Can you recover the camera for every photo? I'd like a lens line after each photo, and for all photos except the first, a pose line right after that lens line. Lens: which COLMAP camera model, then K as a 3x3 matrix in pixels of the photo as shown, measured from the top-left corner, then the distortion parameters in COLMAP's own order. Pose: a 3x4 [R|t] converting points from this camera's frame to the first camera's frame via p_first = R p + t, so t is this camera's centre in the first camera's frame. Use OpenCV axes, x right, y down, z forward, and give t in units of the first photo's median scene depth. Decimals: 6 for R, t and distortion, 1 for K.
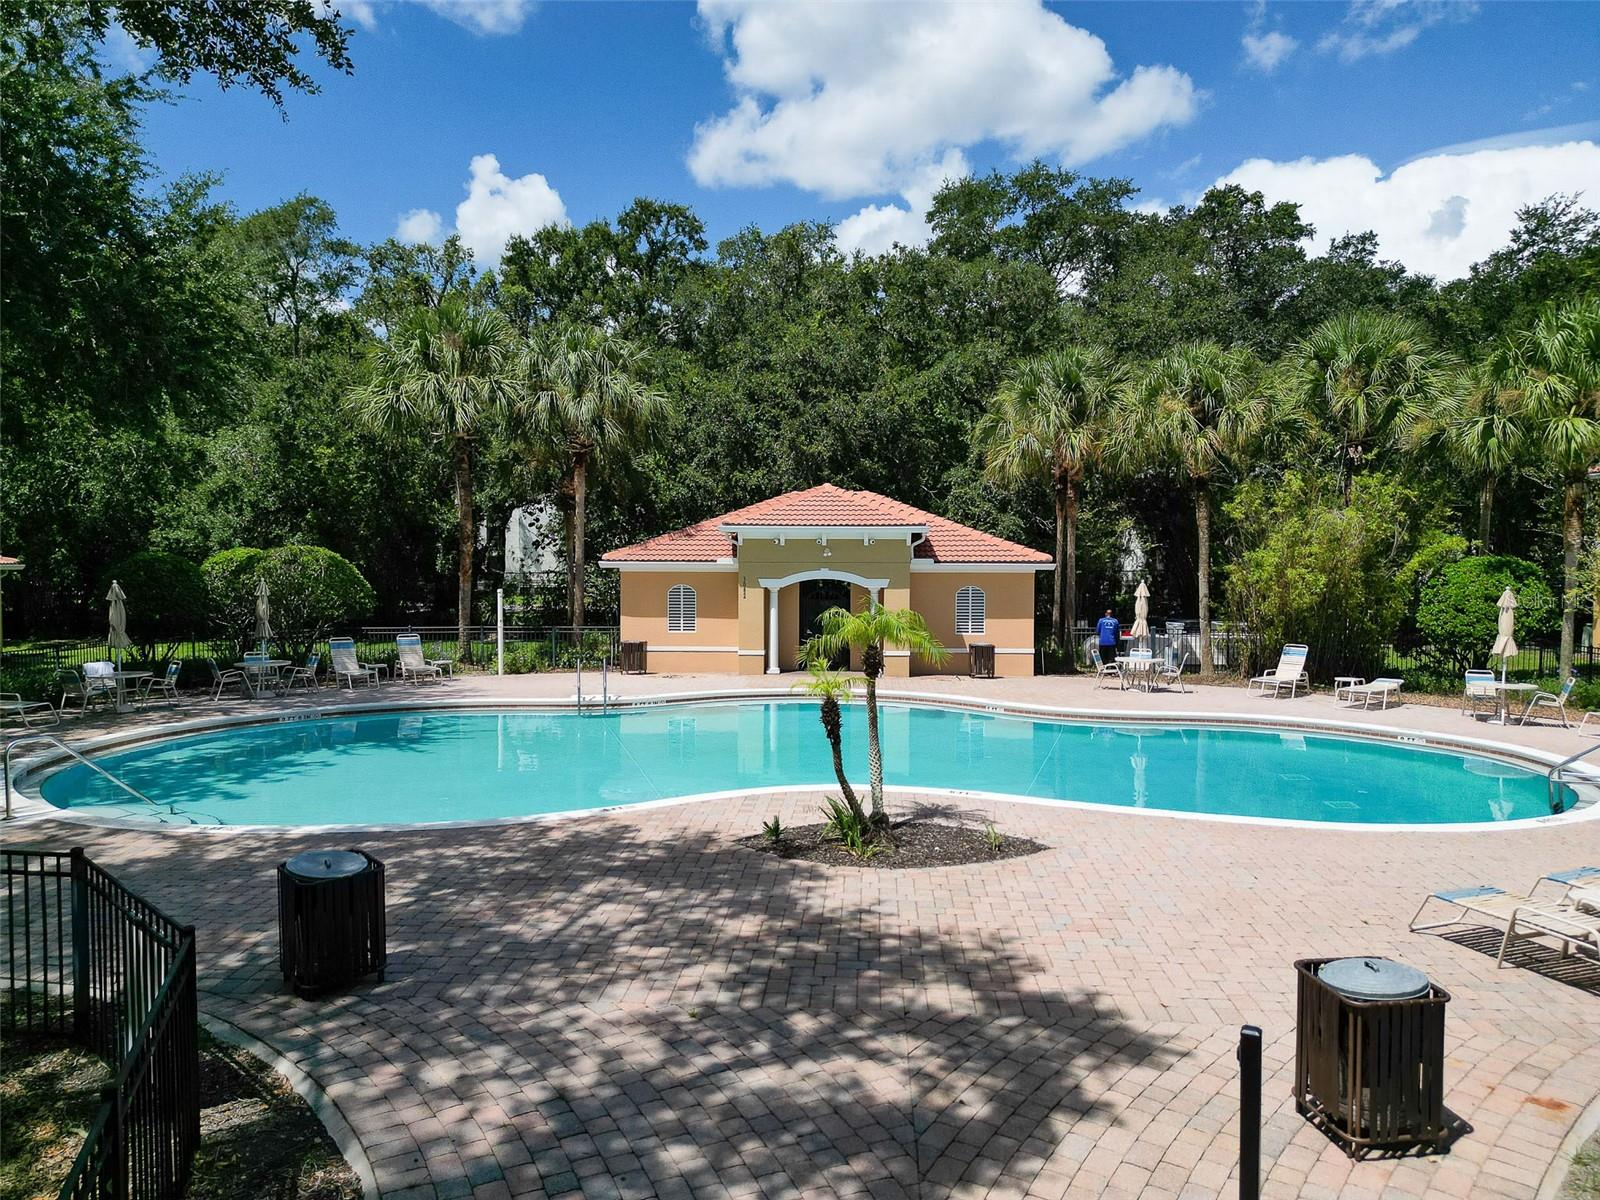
lens RADIAL K [[1115.1, 0, 800.0], [0, 1115.1, 600.0], [0, 0, 1]] dist [0.069296, -0.069322]
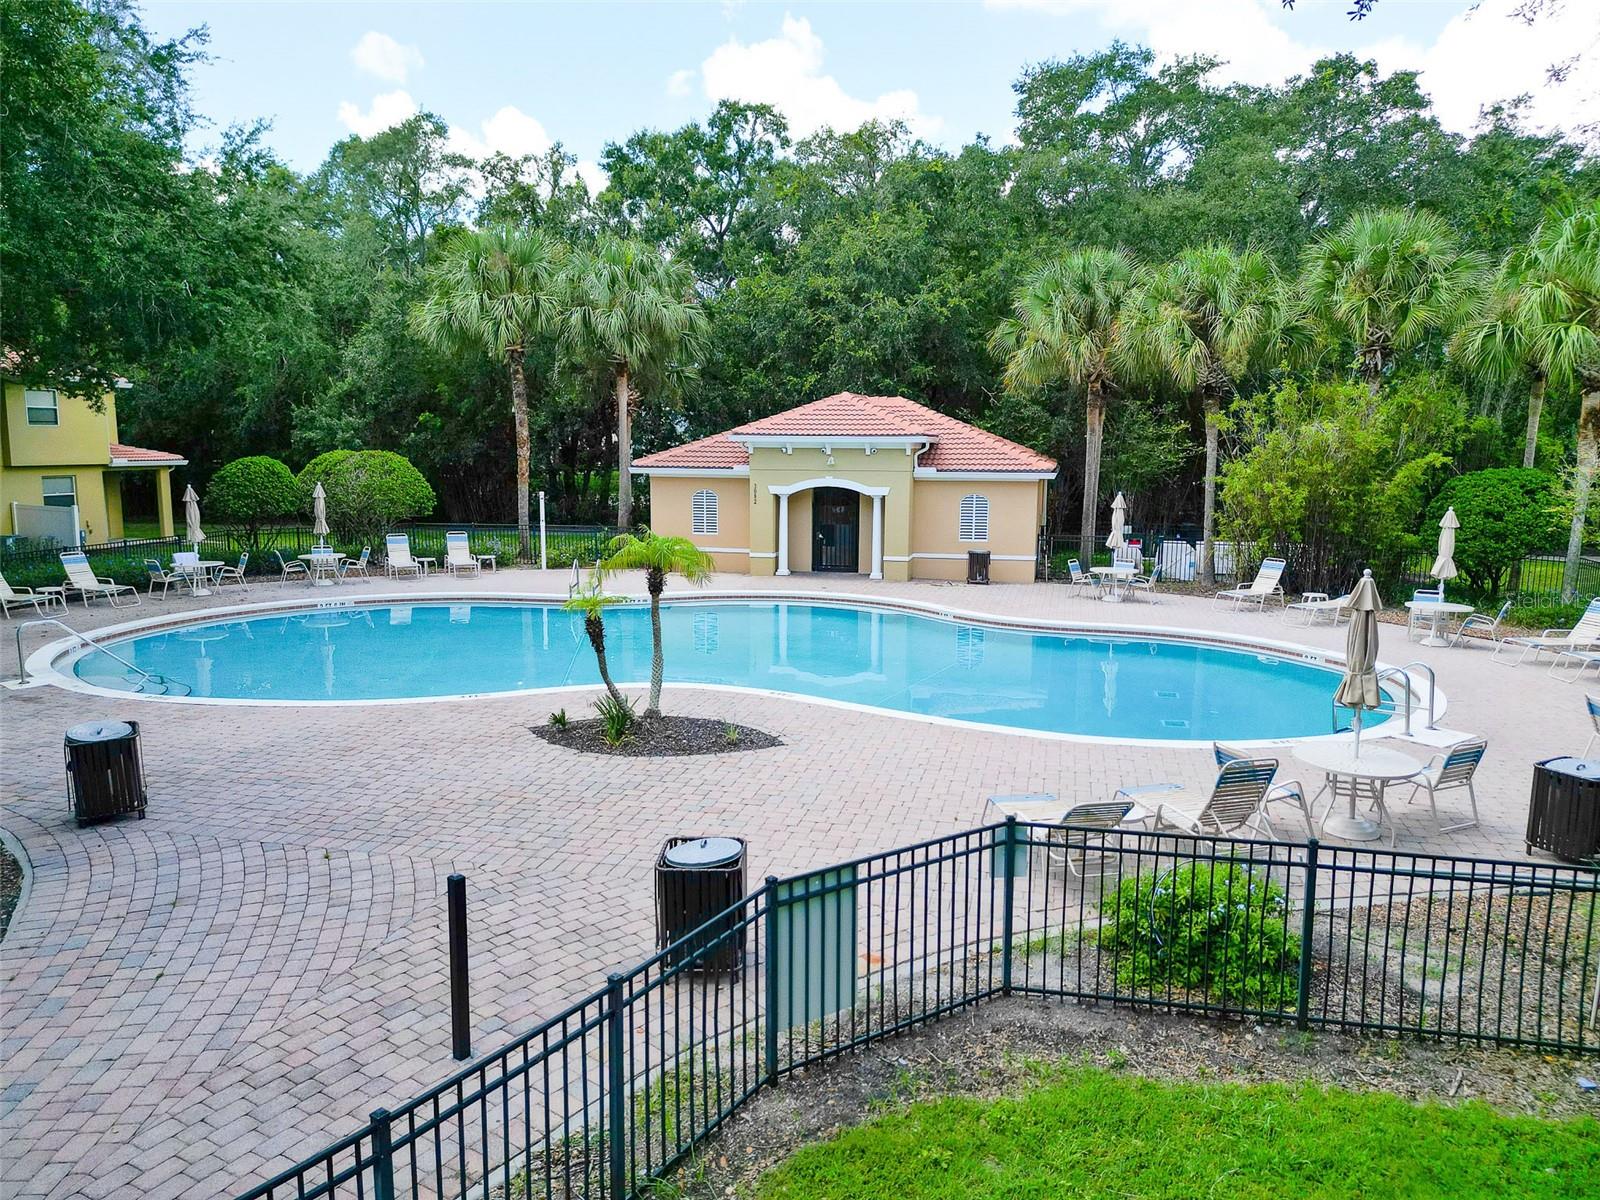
lens RADIAL K [[1115.1, 0, 800.0], [0, 1115.1, 600.0], [0, 0, 1]] dist [0.069296, -0.069322]
pose [[0.984819, 0.027527, -0.171388, 0.169002], [-0.010077, 0.994747, 0.101865, -0.017893], [0.173292, -0.098592, 0.979923, -0.043943]]
